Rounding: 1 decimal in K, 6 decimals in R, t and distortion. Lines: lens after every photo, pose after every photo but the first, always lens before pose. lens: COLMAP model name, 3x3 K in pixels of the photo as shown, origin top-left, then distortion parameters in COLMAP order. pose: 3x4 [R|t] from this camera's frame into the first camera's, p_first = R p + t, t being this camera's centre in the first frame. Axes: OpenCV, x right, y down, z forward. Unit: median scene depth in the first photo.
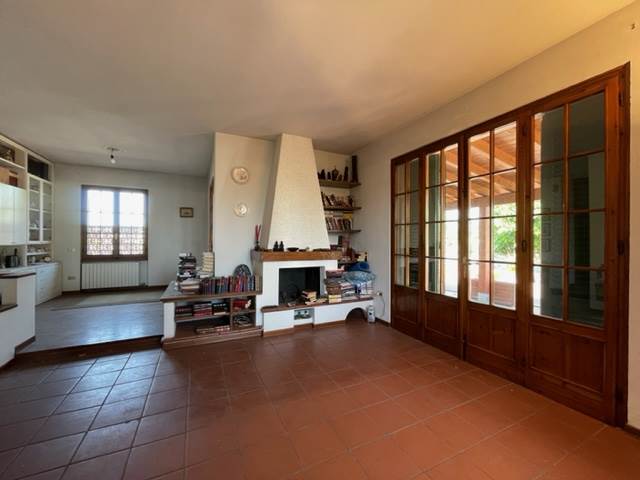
lens RADIAL K [[258.7, 0, 320.0], [0, 258.7, 240.0], [0, 0, 1]] dist [-0.000744, -0.000138]
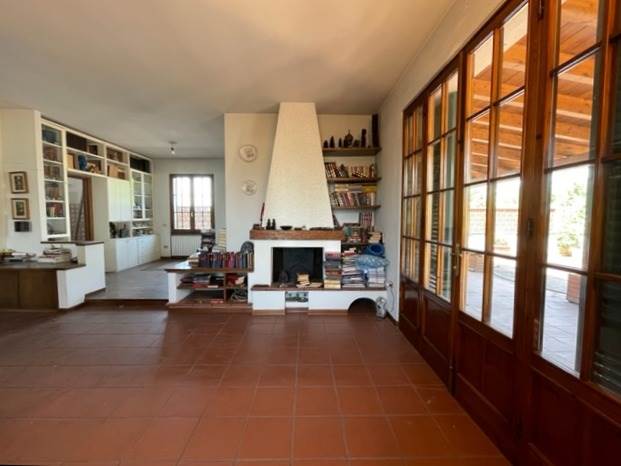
lens RADIAL K [[257.0, 0, 310.5], [0, 257.0, 233.0], [0, 0, 1]] dist [-0.002700, -0.000728]
pose [[0.908458, 0.024155, -0.417277, 0.312257], [0.001051, 0.998194, 0.060070, -0.000422], [0.417974, -0.055010, 0.906792, 0.163901]]
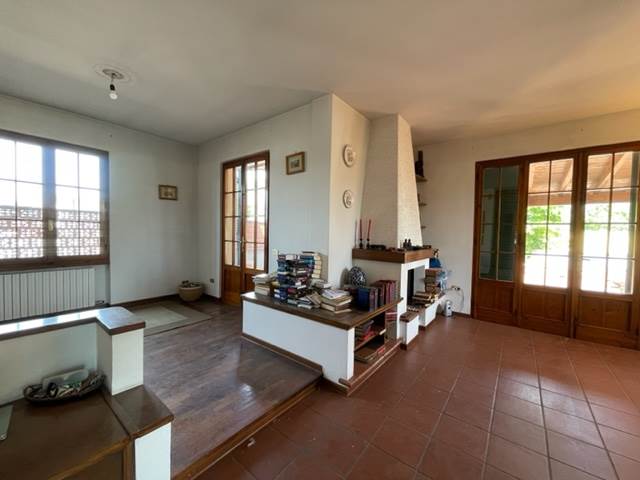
lens RADIAL K [[258.7, 0, 320.0], [0, 258.7, 240.0], [0, 0, 1]] dist [-0.000744, -0.000138]
pose [[0.896155, 0.000382, 0.443741, -0.678870], [-0.015952, 0.999381, 0.031356, -0.012300], [-0.443454, -0.035179, 0.895606, 0.288800]]
